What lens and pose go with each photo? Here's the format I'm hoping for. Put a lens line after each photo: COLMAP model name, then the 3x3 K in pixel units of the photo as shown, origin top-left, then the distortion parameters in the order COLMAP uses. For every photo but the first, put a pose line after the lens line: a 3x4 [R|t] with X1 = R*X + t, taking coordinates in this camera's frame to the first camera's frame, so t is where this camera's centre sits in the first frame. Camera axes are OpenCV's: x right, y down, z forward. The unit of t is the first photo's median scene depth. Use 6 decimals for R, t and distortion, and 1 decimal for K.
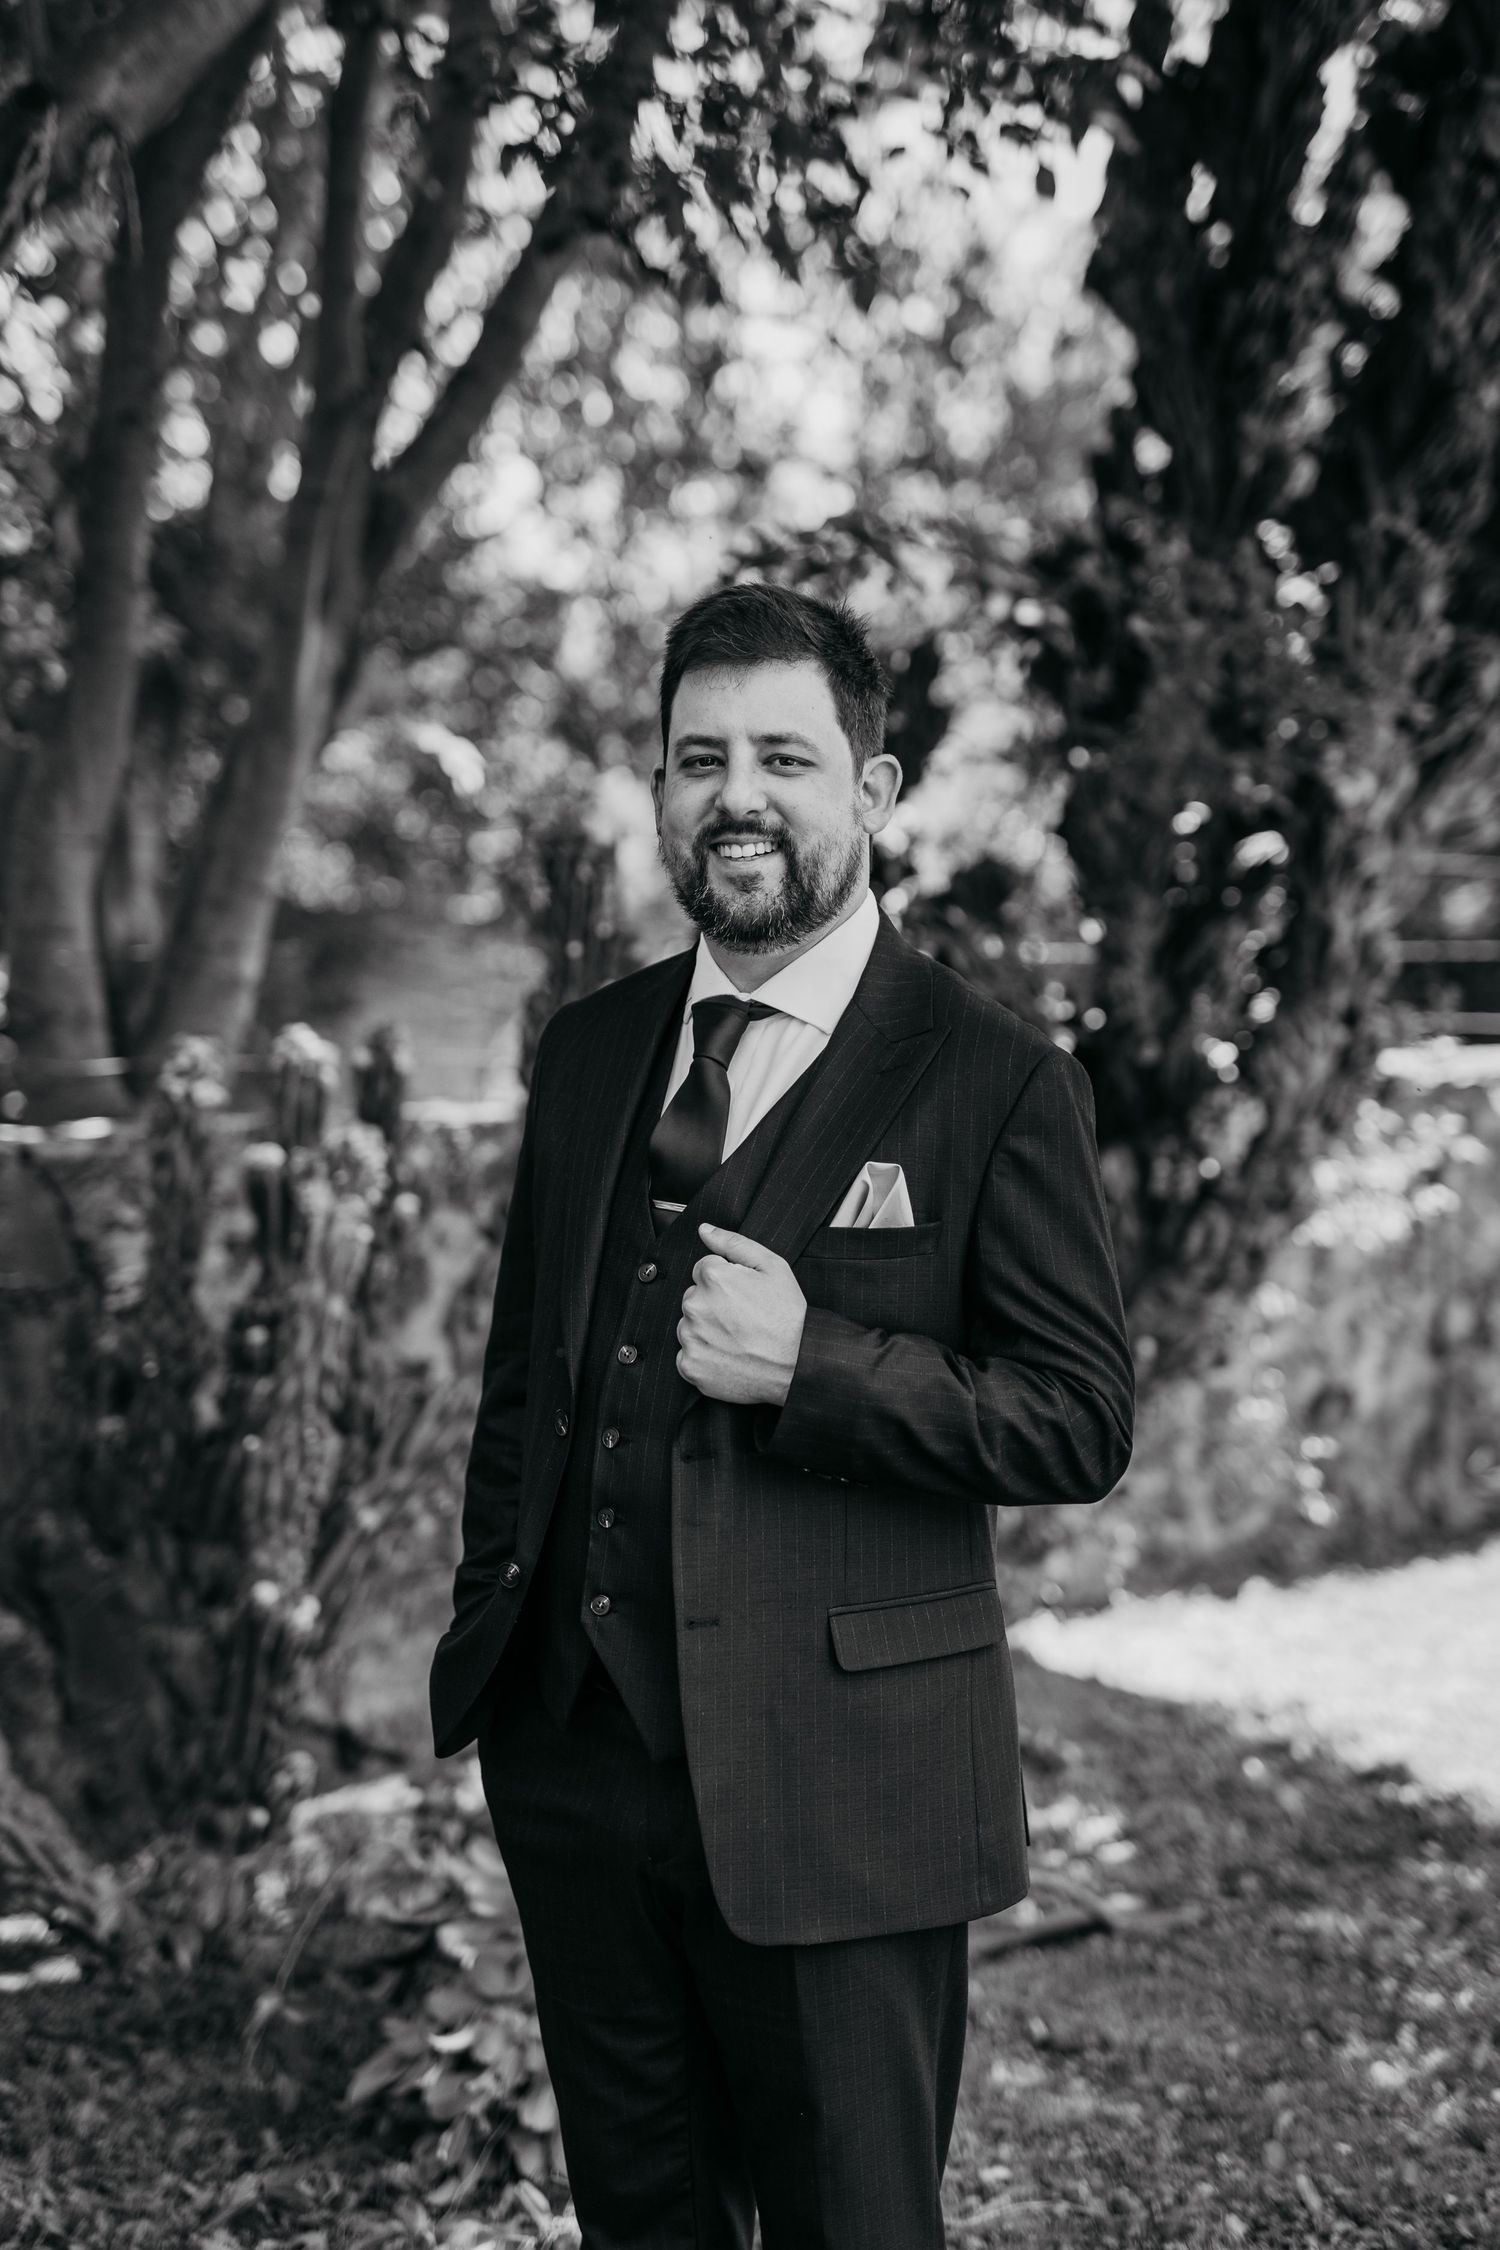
lens RADIAL K [[3292.7, 0, 773.5], [0, 3292.7, 1073.5], [0, 0, 1]] dist [-0.003278, 0.010846]
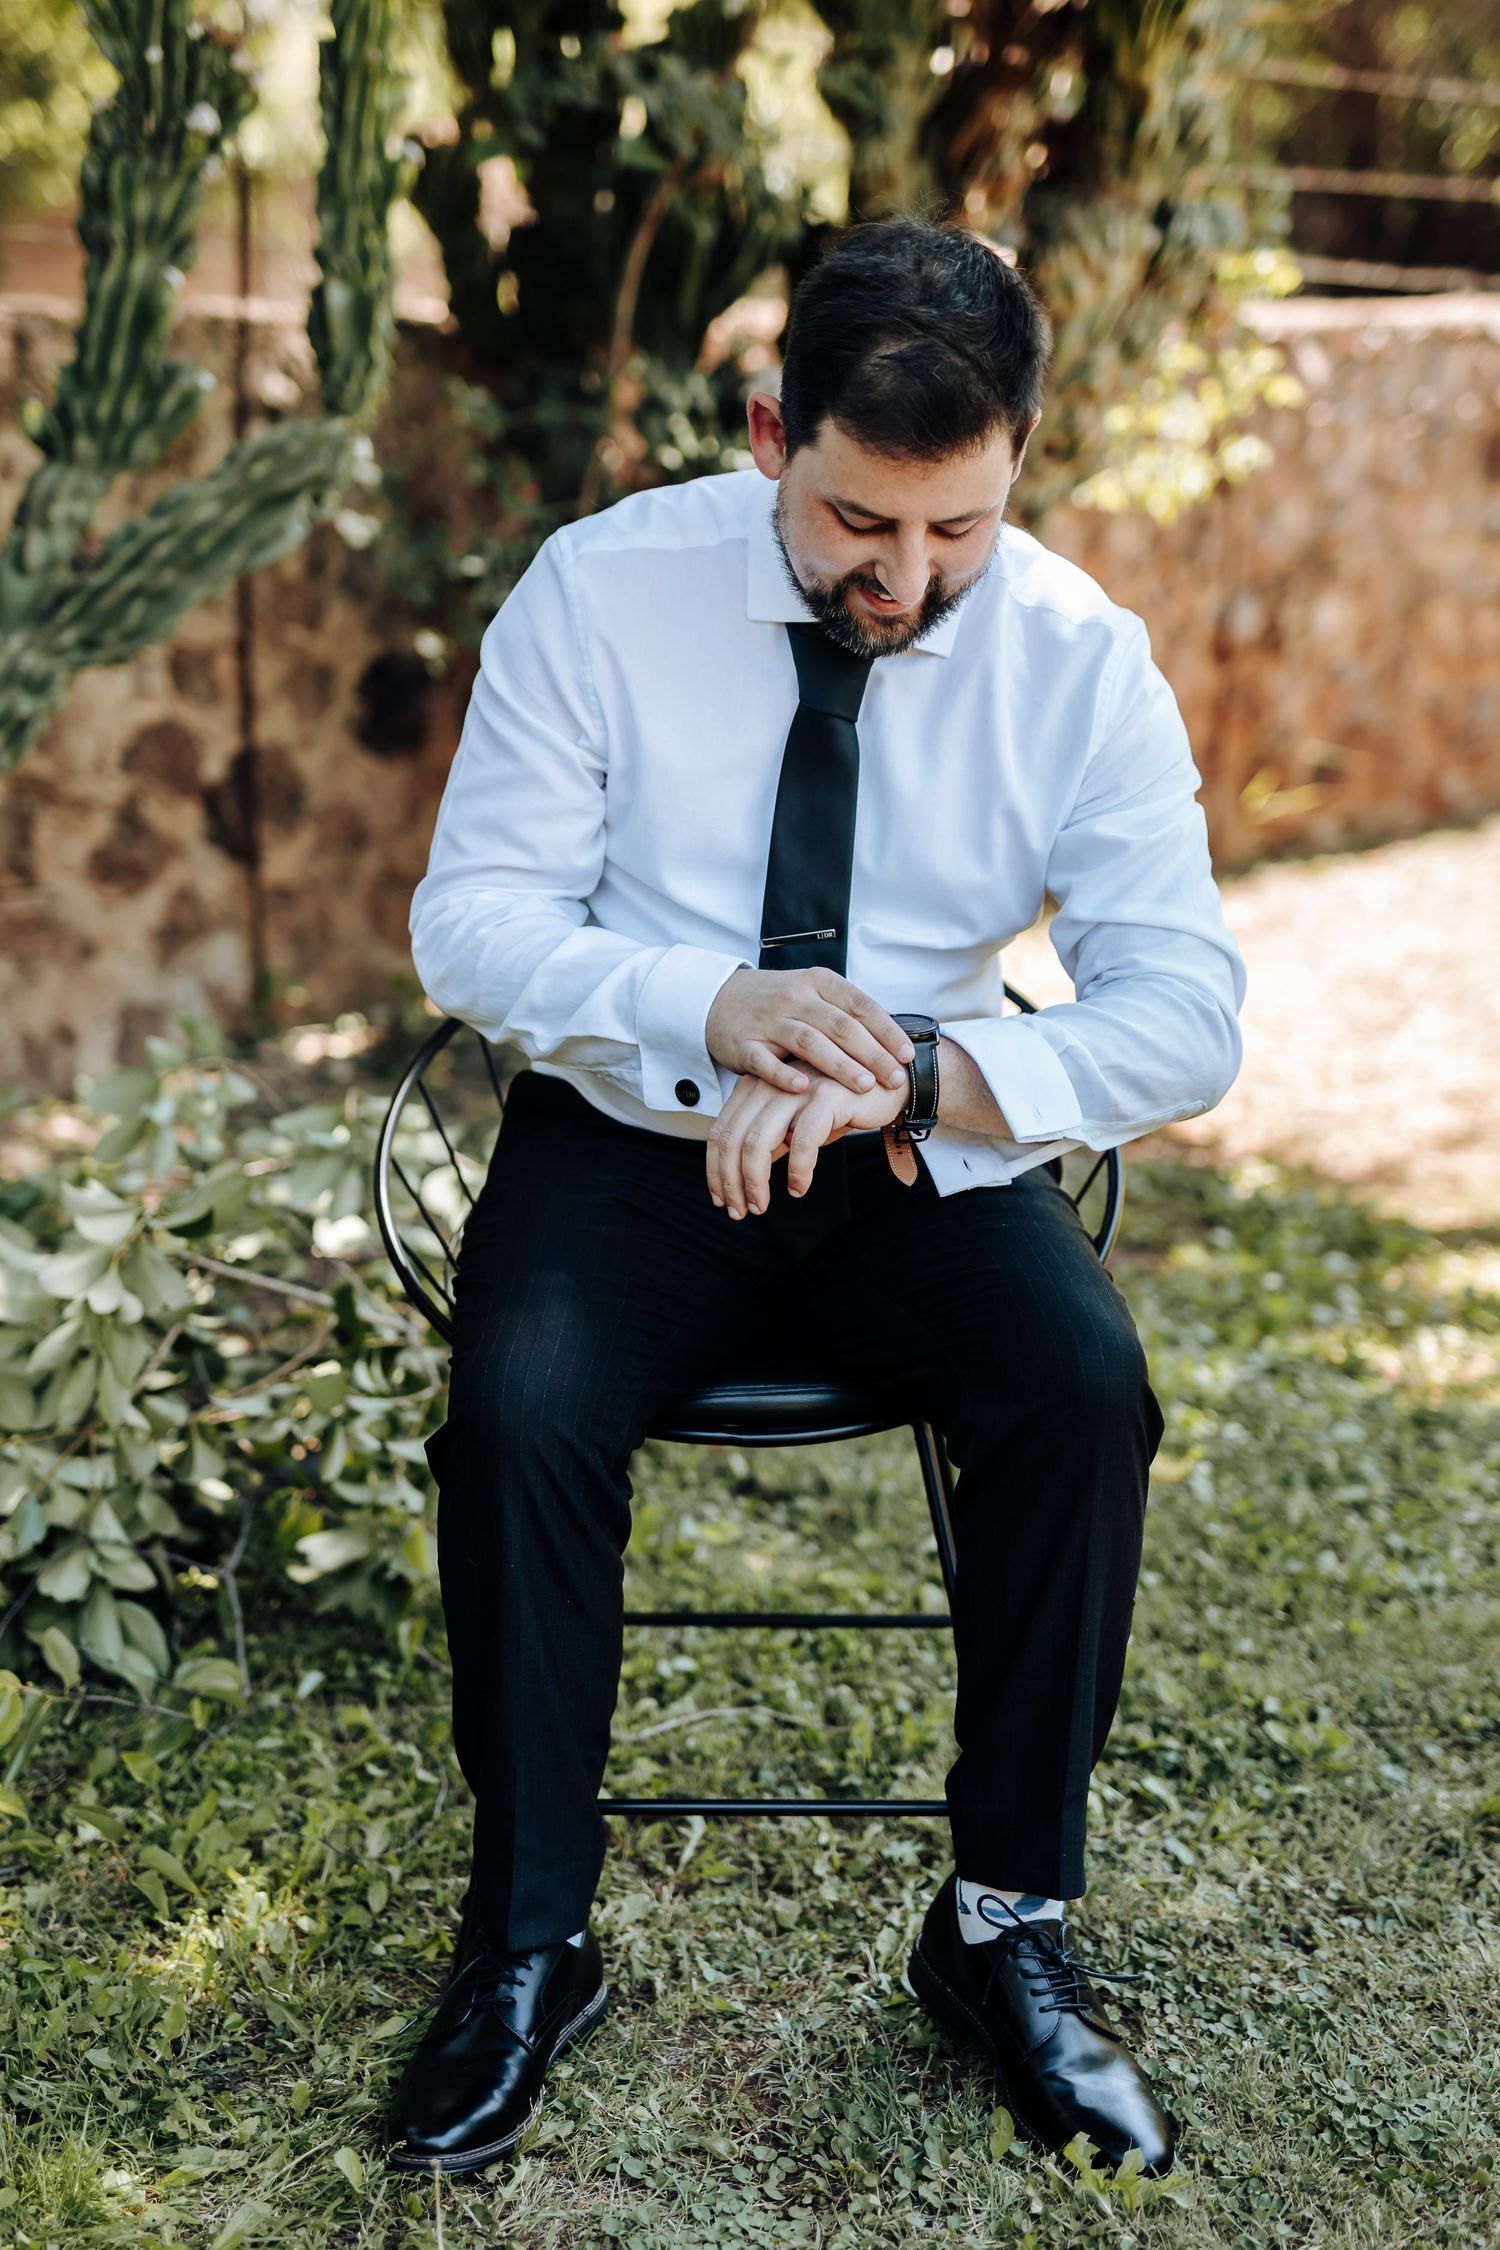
lens RADIAL K [[3359.3, 0, 679.7], [0, 3359.3, 1116.4], [0, 0, 1]] dist [-0.036636, 0.078692]
pose [[0.998175, 0.010597, 0.059447, 0.015601], [-0.022831, 0.977631, 0.209082, 0.035562], [-0.055901, -0.210058, 0.976089, 0.205238]]
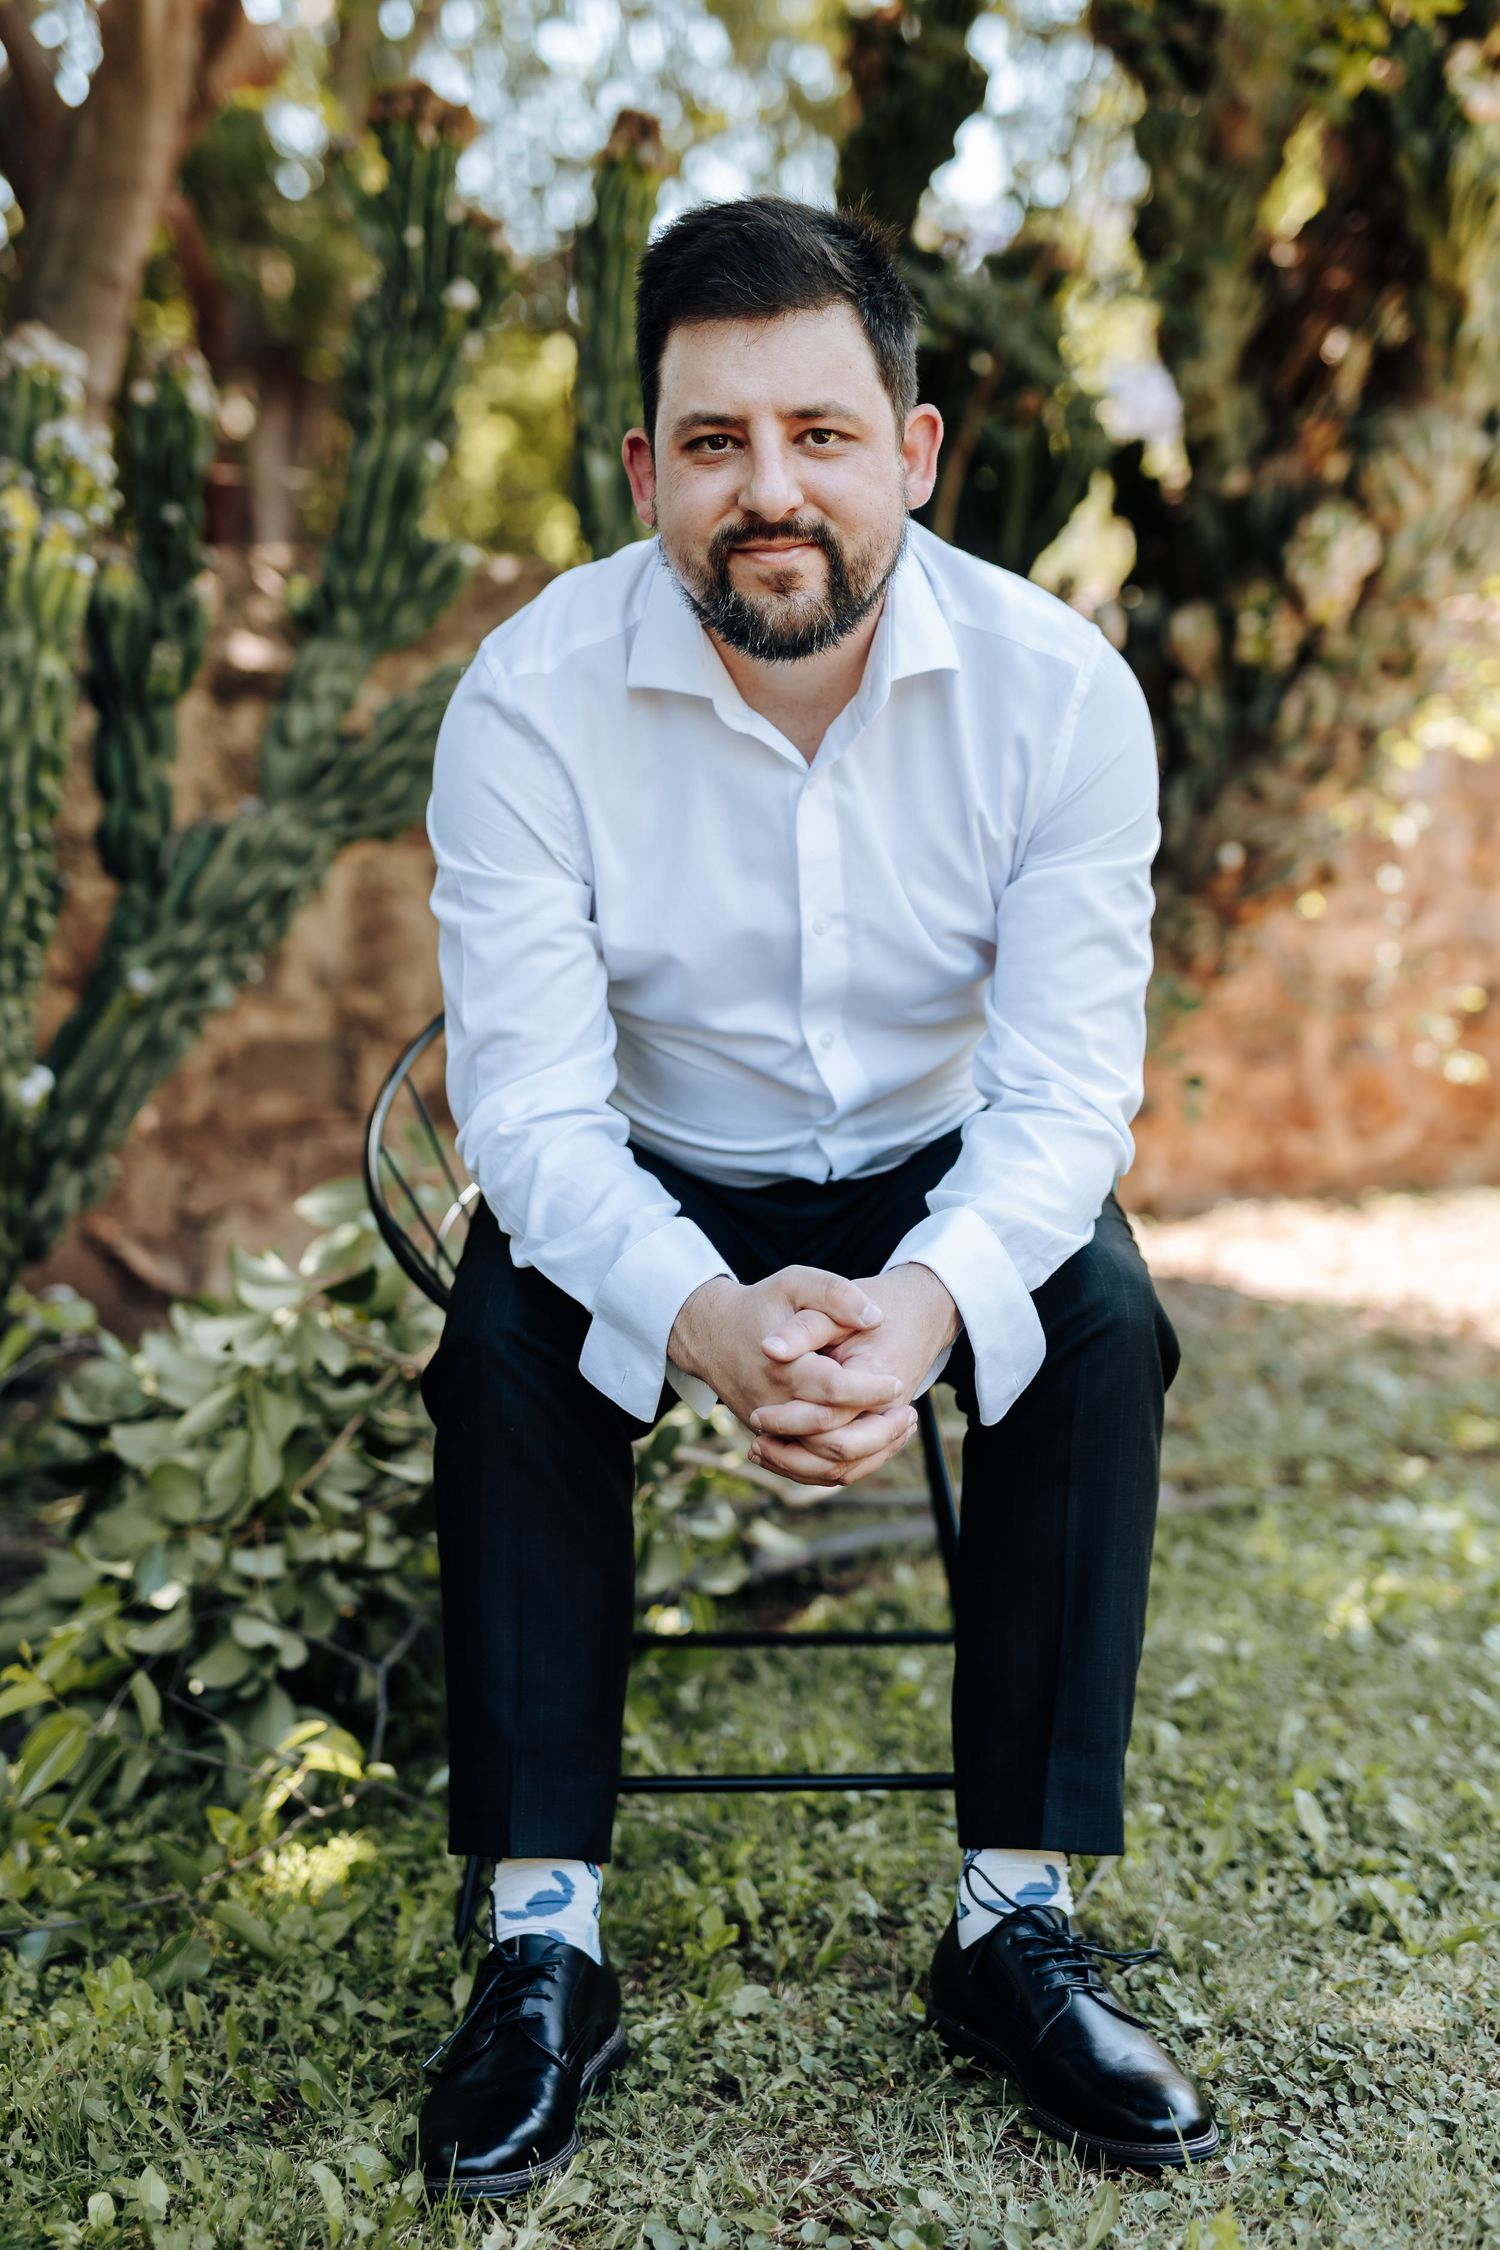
lens RADIAL K [[3210.7, 0, 746.3], [0, 3210.7, 1127.8], [0, 0, 1]] dist [-0.008615, 0.002340]
pose [[0.996112, -0.002965, -0.088044, 0.079220], [0.009258, 0.997423, 0.071147, 0.113610], [0.087606, -0.071685, 0.993573, 0.261098]]
